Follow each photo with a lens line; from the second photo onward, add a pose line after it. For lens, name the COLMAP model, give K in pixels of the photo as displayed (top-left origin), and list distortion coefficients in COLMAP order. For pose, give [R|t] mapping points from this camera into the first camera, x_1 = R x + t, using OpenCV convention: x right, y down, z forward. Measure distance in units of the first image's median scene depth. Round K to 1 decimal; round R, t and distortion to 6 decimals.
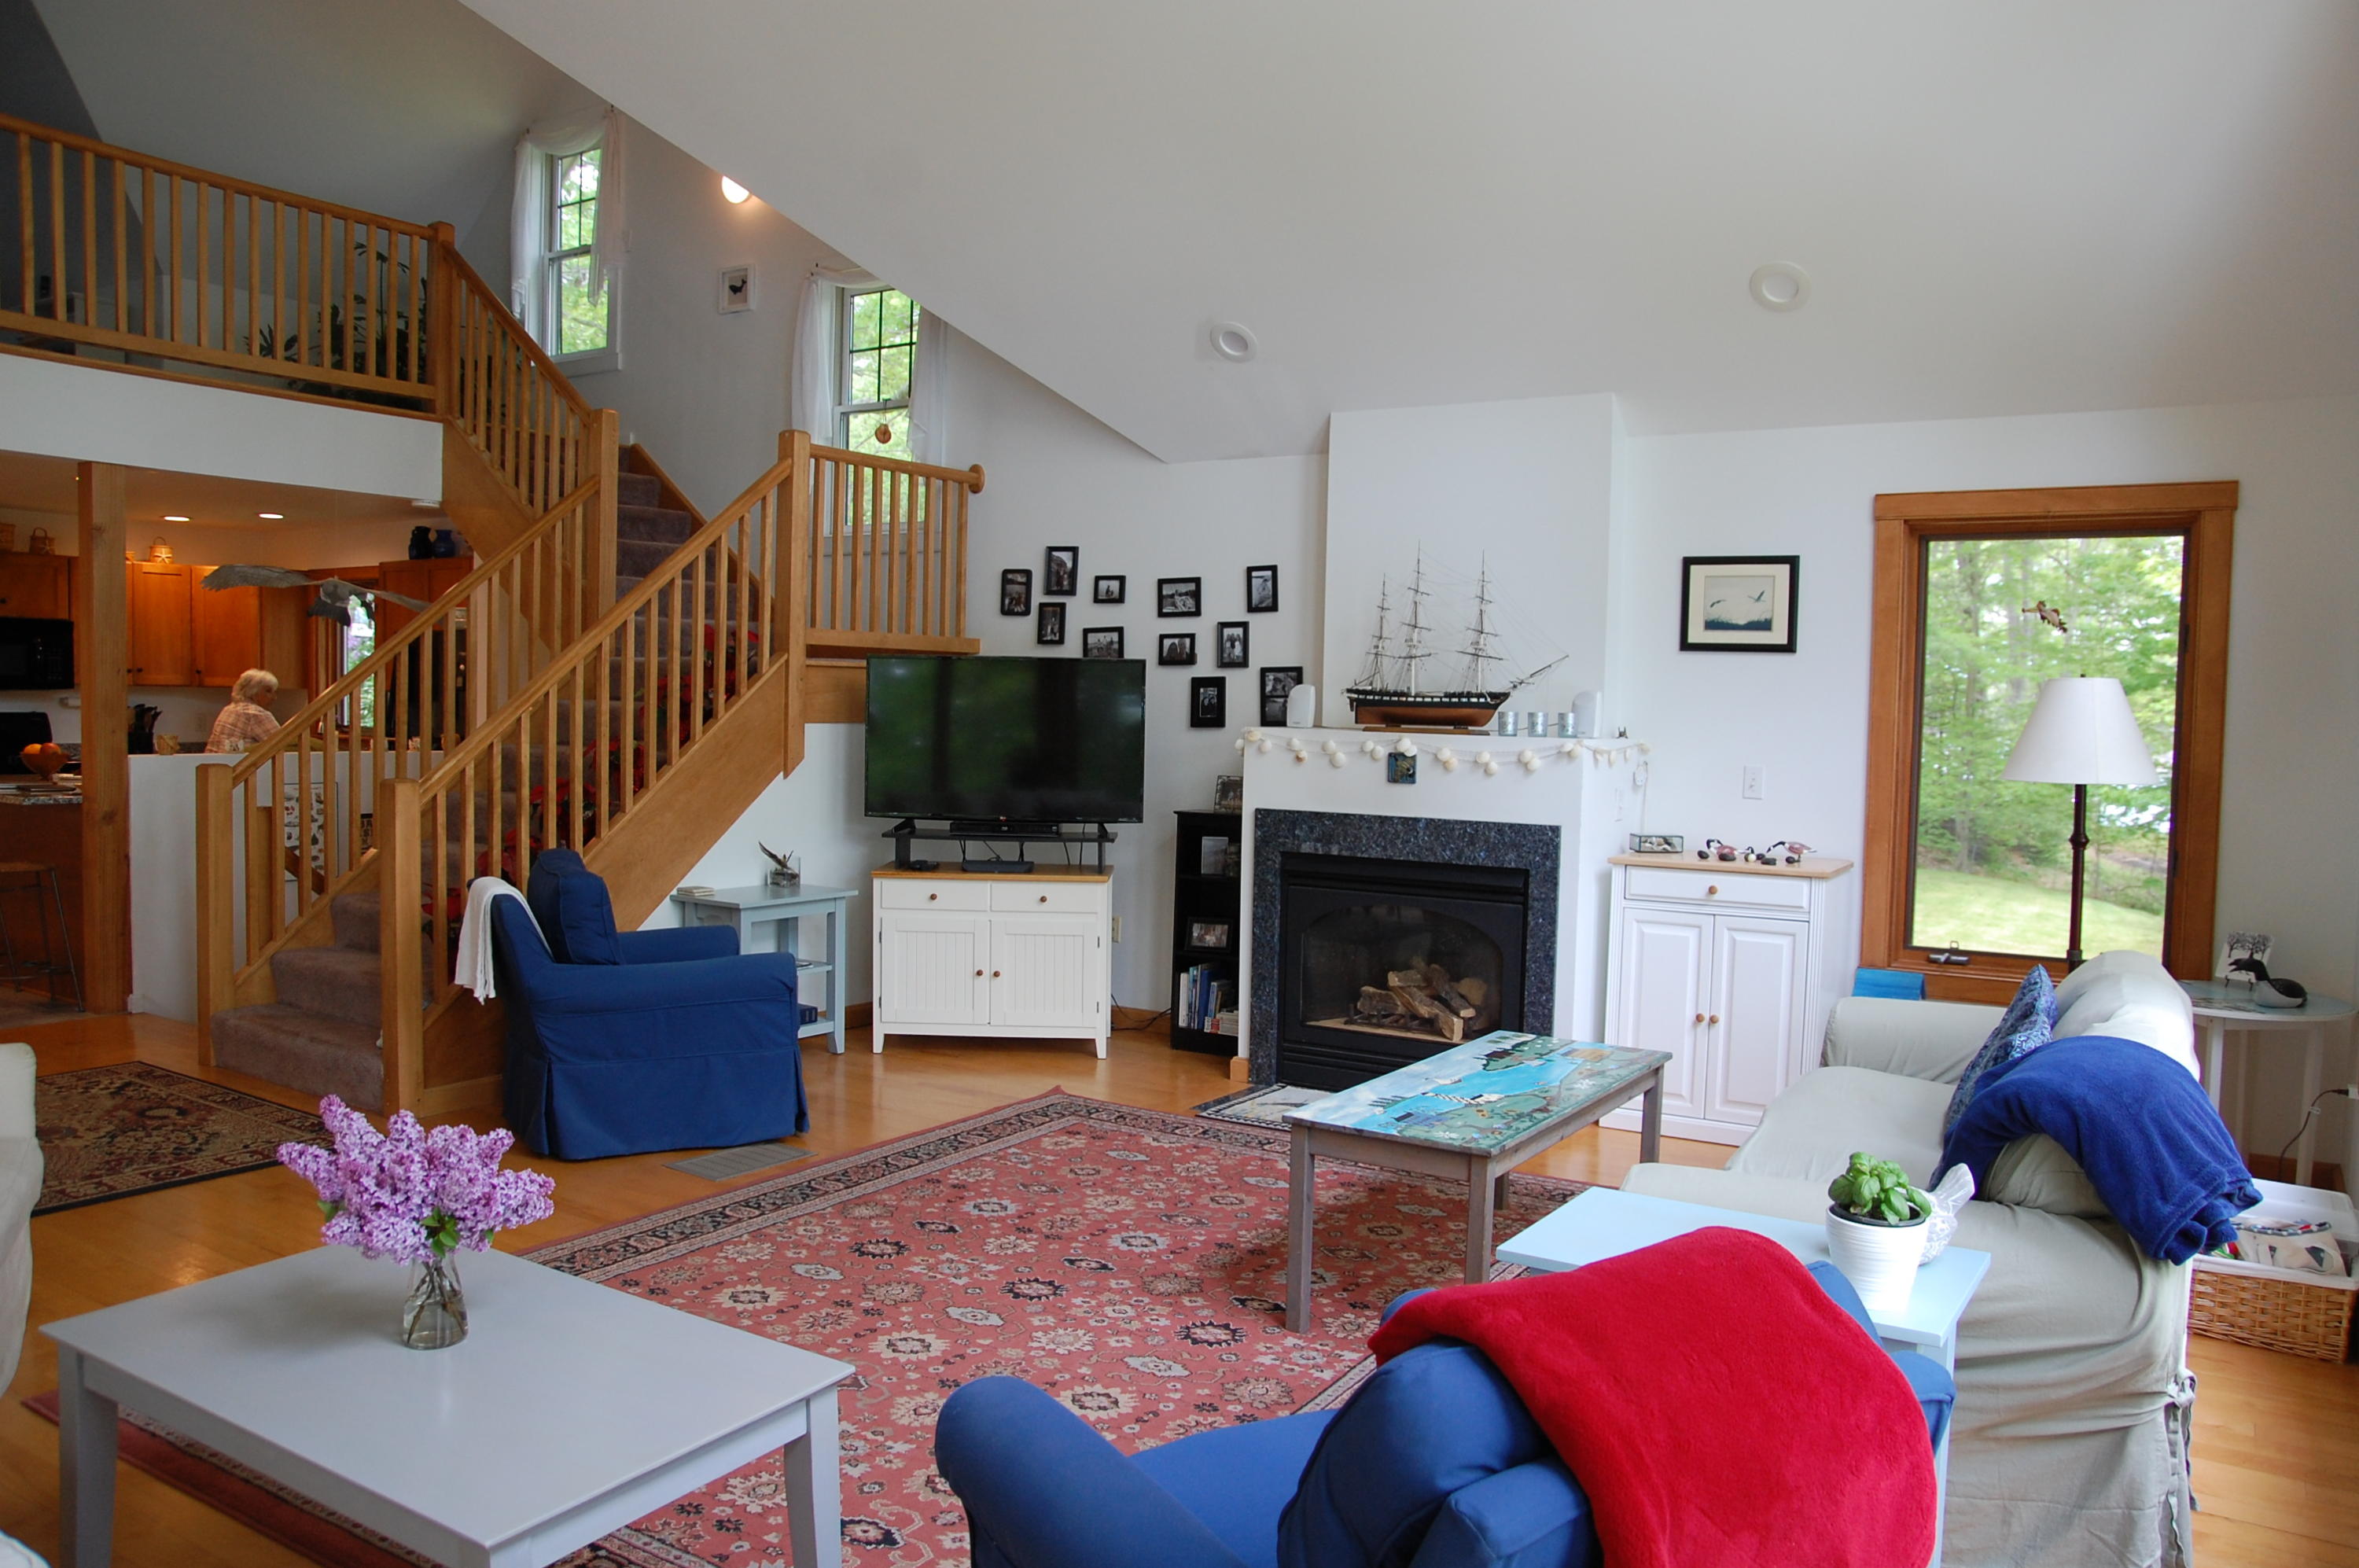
lens RADIAL K [[1710.4, 0, 1181.8], [0, 1710.4, 791.5], [0, 0, 1]] dist [-0.105948, 0.084175]
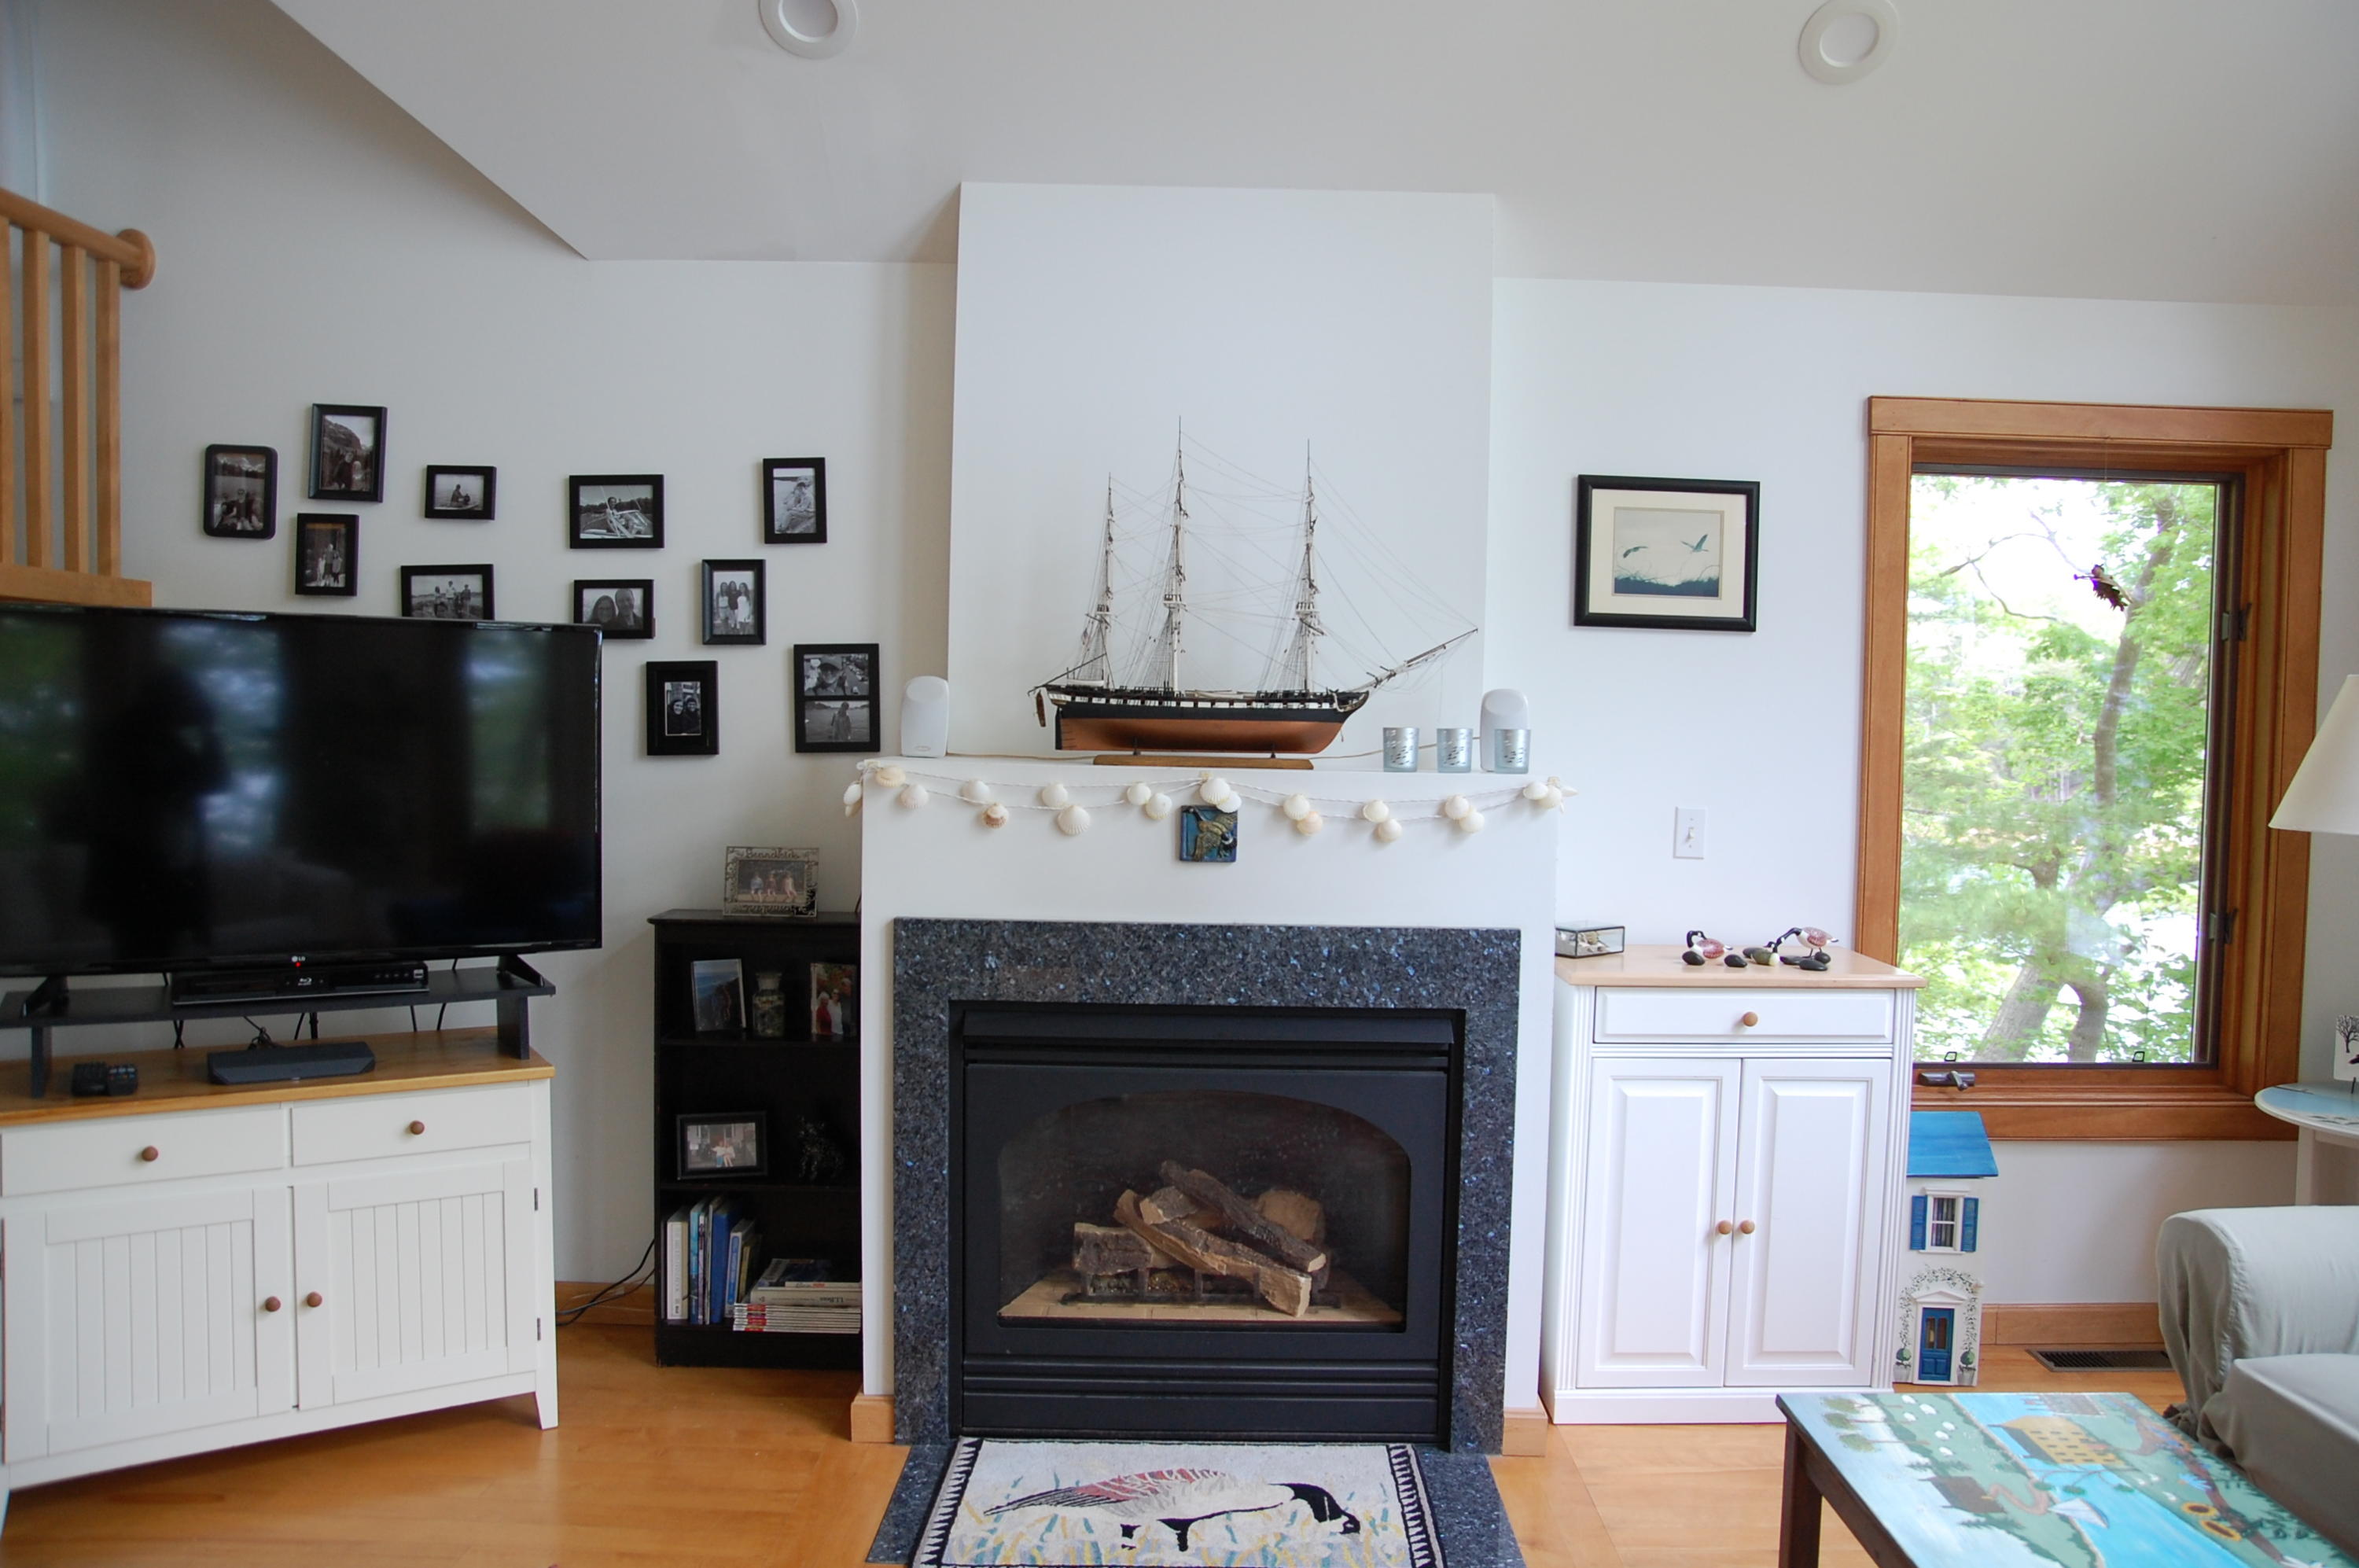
lens RADIAL K [[1710.4, 0, 1191.2], [0, 1710.4, 794.4], [0, 0, 1]] dist [-0.105948, 0.084175]
pose [[0.839250, -0.032028, 0.542801, -0.155932], [0.027034, 0.999487, 0.017175, -0.033152], [-0.543073, 0.000260, 0.839686, 0.515024]]
